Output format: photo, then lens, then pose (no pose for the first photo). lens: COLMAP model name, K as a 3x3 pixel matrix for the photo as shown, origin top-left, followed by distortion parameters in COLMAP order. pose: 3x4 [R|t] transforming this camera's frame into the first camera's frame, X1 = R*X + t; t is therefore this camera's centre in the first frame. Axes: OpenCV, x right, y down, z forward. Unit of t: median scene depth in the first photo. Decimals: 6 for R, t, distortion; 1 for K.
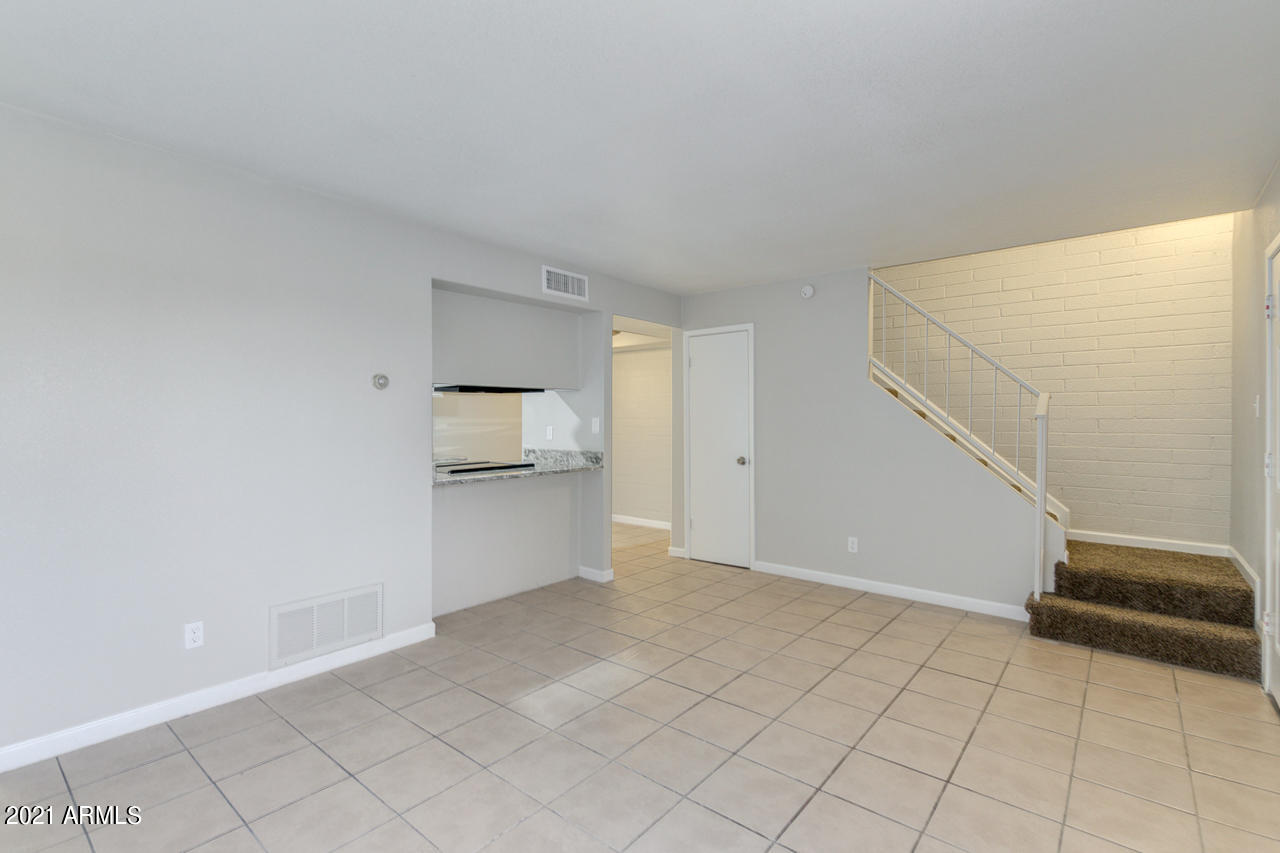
lens RADIAL K [[595.7, 0, 645.8], [0, 595.7, 428.2], [0, 0, 1]] dist [0.002305, 0.000541]
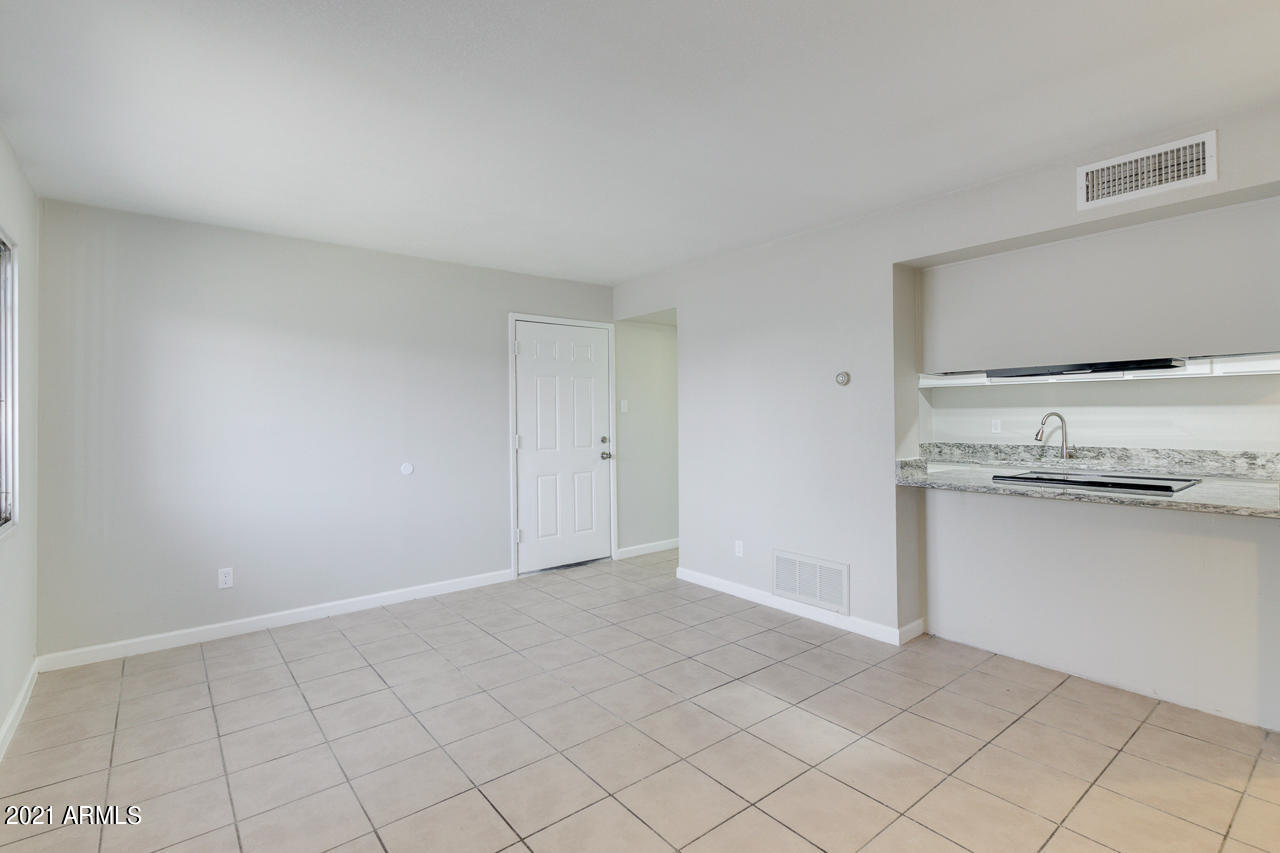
lens RADIAL K [[595.7, 0, 629.6], [0, 595.7, 417.9], [0, 0, 1]] dist [0.002305, 0.000541]
pose [[-0.224972, 0.006633, -0.974343, 0.610200], [-0.005186, 0.999955, 0.008005, -0.012151], [0.974351, 0.006854, -0.224928, 0.748735]]
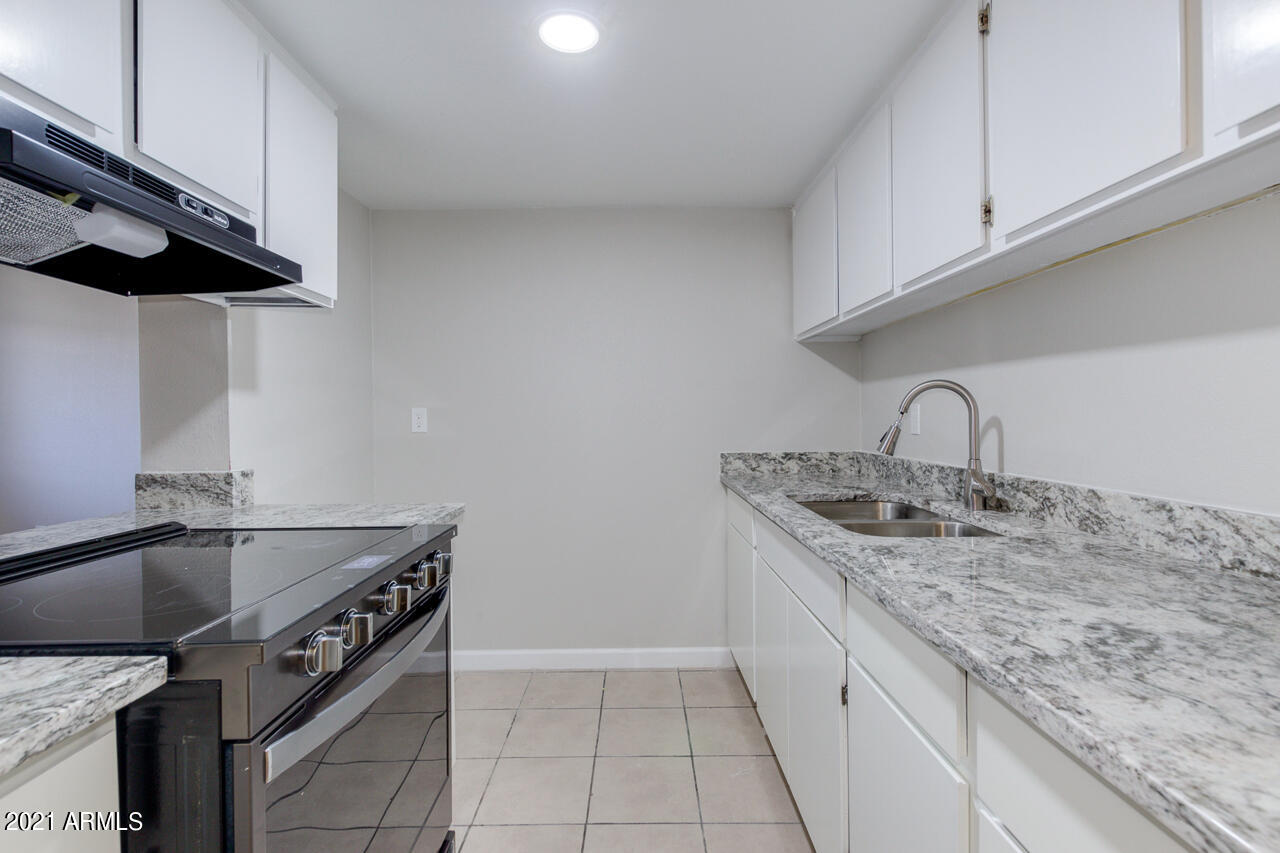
lens RADIAL K [[595.7, 0, 635.7], [0, 595.7, 414.8], [0, 0, 1]] dist [0.002305, 0.000541]
pose [[-0.780561, 0.007080, -0.625040, -0.337573], [0.000158, 0.999938, 0.011129, 0.003681], [0.625080, 0.008588, -0.780513, 1.543167]]
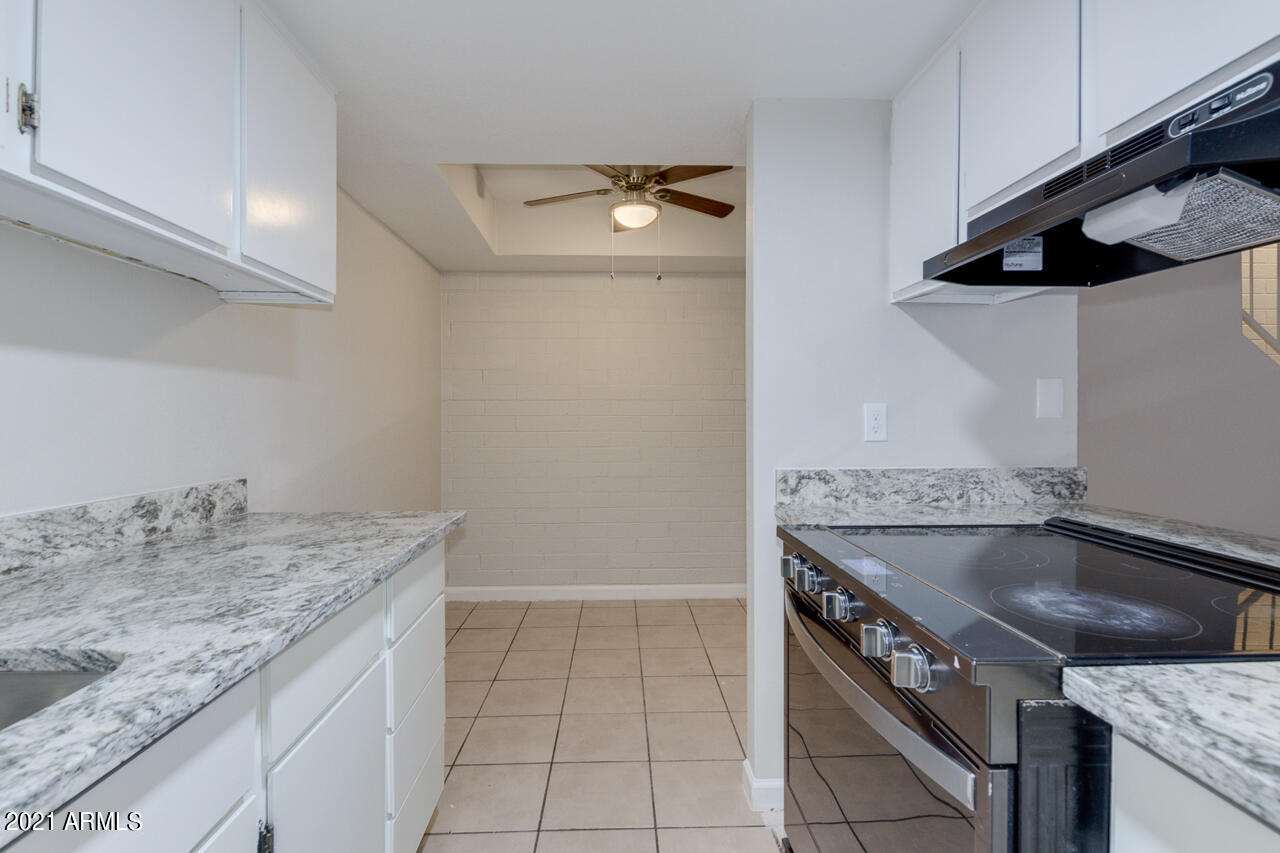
lens RADIAL K [[595.7, 0, 636.5], [0, 595.7, 424.1], [0, 0, 1]] dist [0.002305, 0.000541]
pose [[0.752900, -0.010538, 0.658051, -0.668661], [0.012068, 0.999925, 0.002206, 0.009516], [-0.658025, 0.006280, 0.752970, 1.110921]]
